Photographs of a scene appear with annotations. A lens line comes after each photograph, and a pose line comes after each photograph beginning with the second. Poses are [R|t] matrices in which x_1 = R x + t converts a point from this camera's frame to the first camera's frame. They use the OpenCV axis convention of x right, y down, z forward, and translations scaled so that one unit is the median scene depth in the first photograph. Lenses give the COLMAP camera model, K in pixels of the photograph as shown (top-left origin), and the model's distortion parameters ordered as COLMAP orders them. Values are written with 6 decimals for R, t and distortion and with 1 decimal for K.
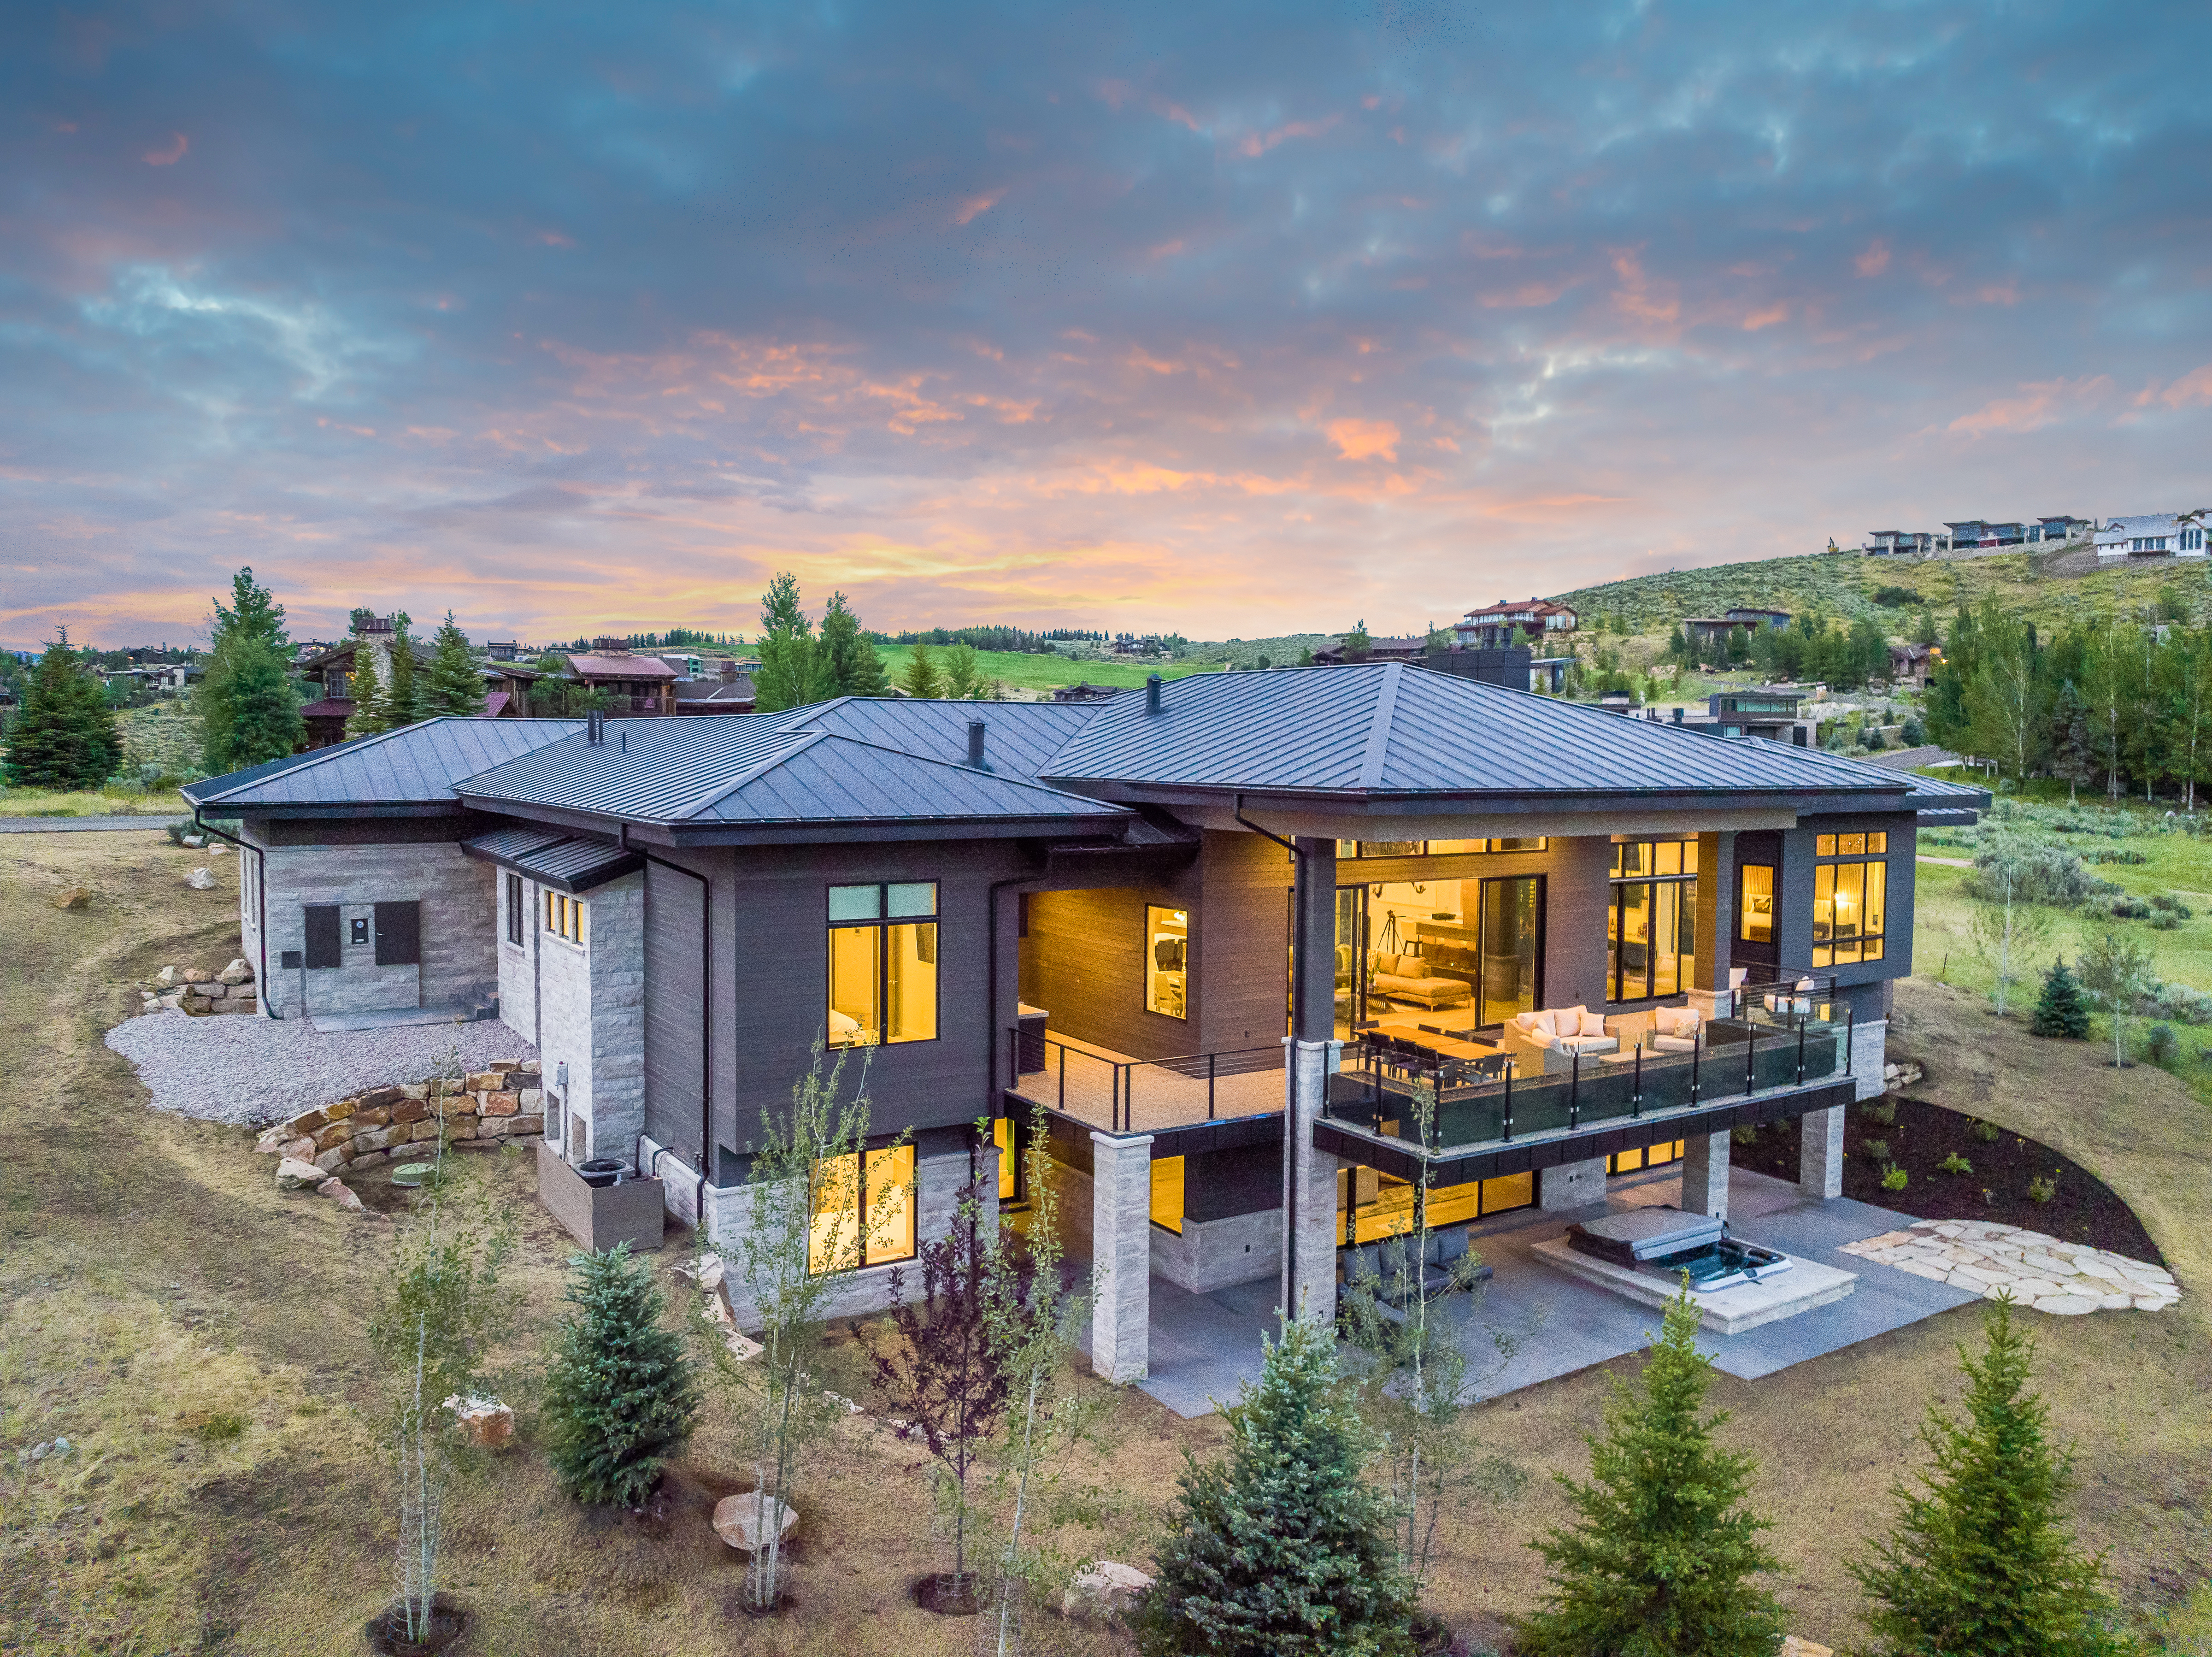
lens RADIAL K [[1557.4, 0, 1106.0], [0, 1557.4, 828.5], [0, 0, 1]] dist [-0.037206, -0.003132]
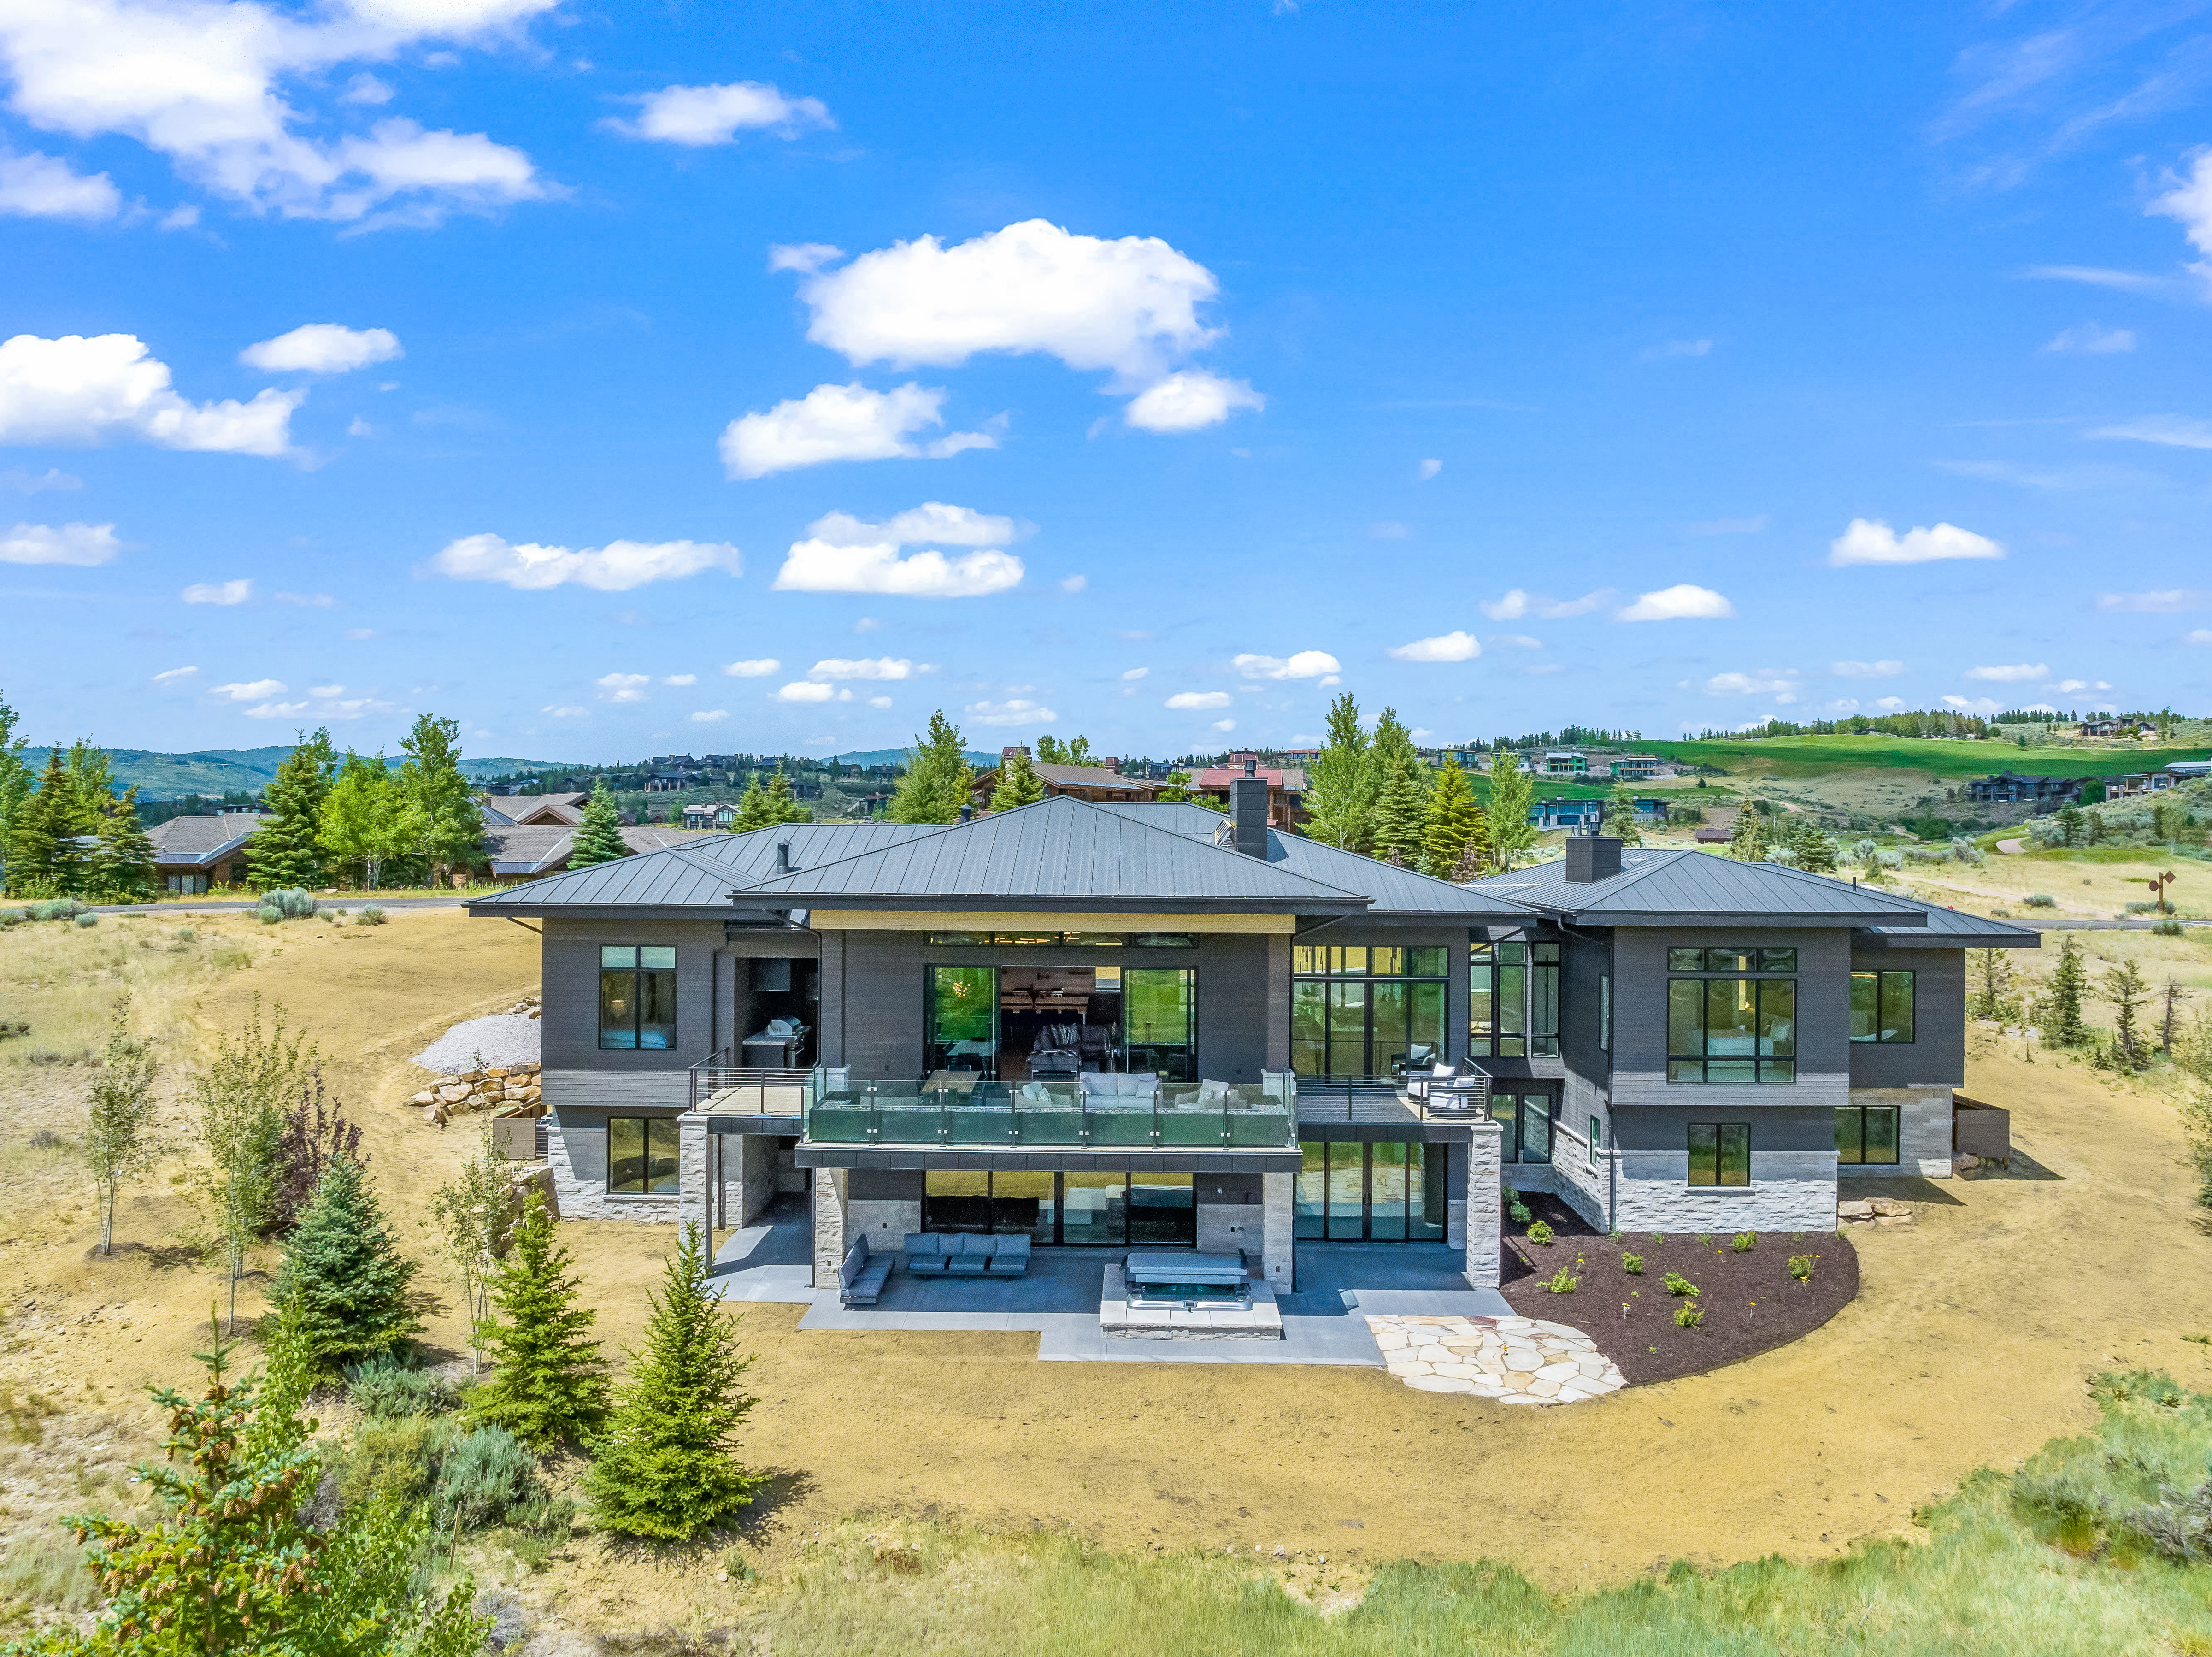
lens RADIAL K [[1557.4, 0, 1106.0], [0, 1557.4, 828.5], [0, 0, 1]] dist [-0.037206, -0.003132]
pose [[0.834437, -0.004255, -0.551088, 0.221885], [-0.029886, 0.998149, -0.052958, -0.002903], [0.550293, 0.060660, 0.832765, -0.012555]]
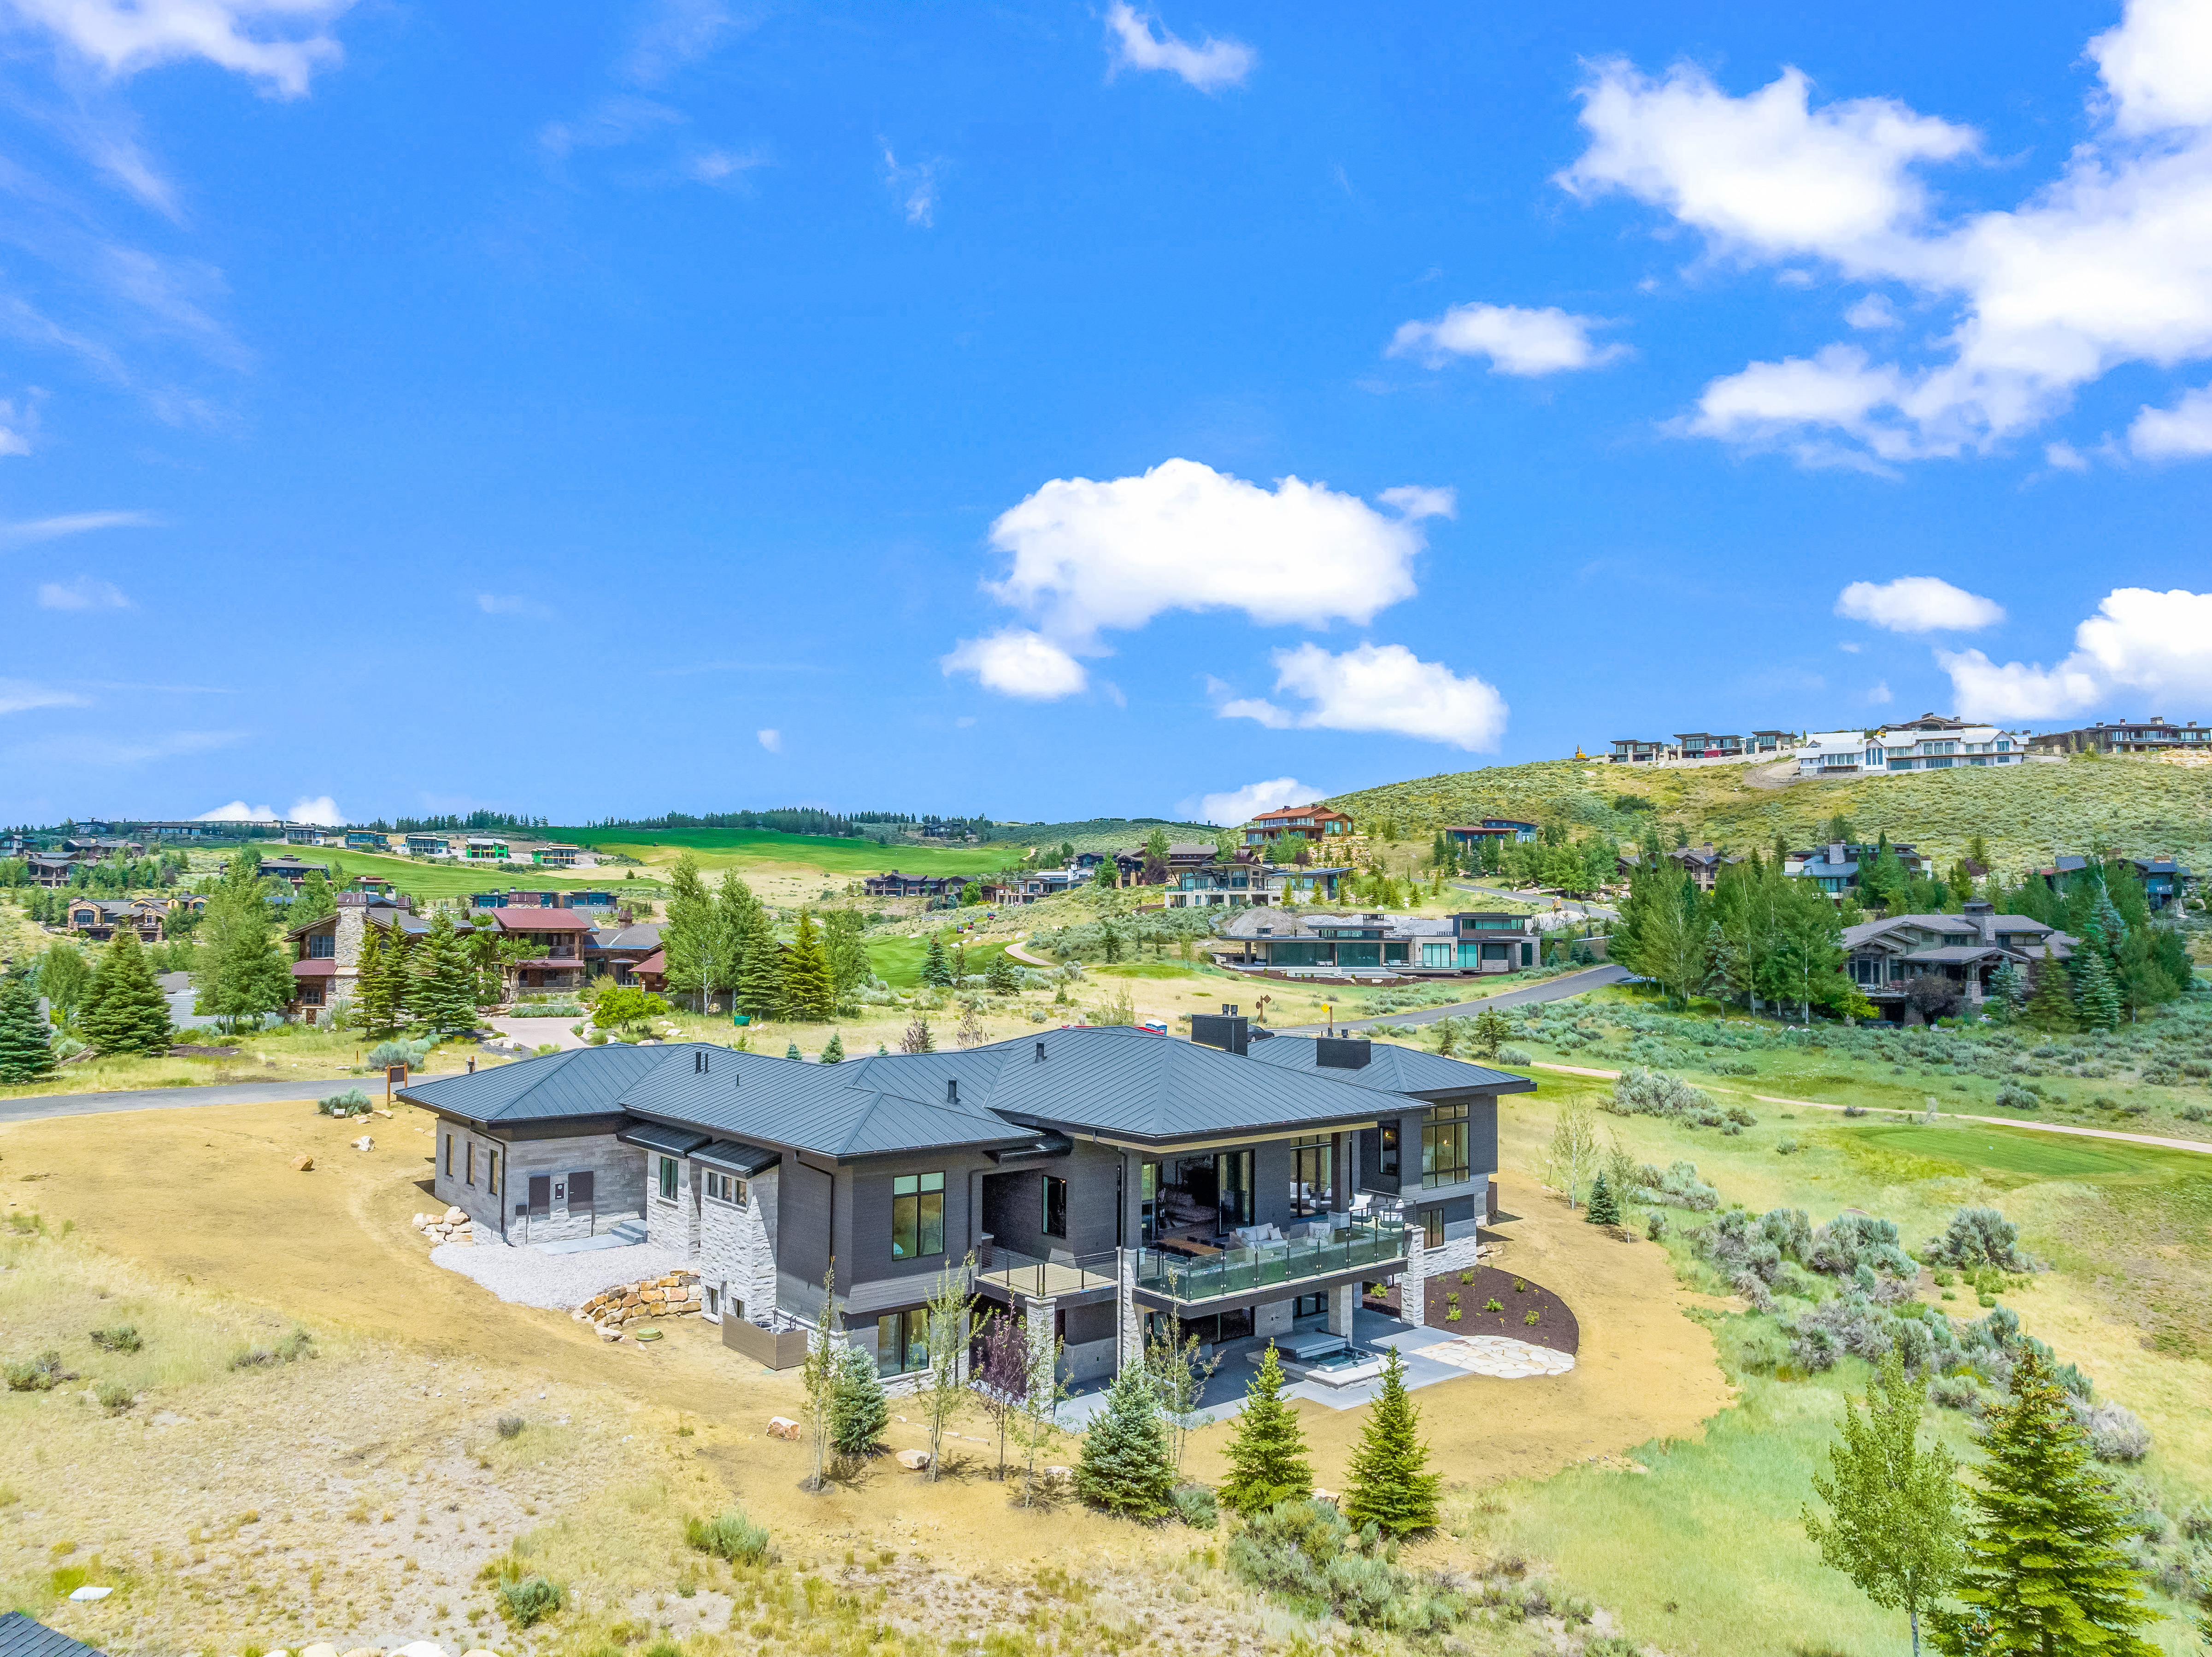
lens RADIAL K [[1552.0, 0, 1106.0], [0, 1552.0, 828.5], [0, 0, 1]] dist [-0.003422, -0.088400]
pose [[0.991952, 0.005554, 0.126496, -0.031760], [0.008538, 0.993830, -0.110588, -0.036605], [-0.126329, 0.110778, 0.985784, -0.209427]]
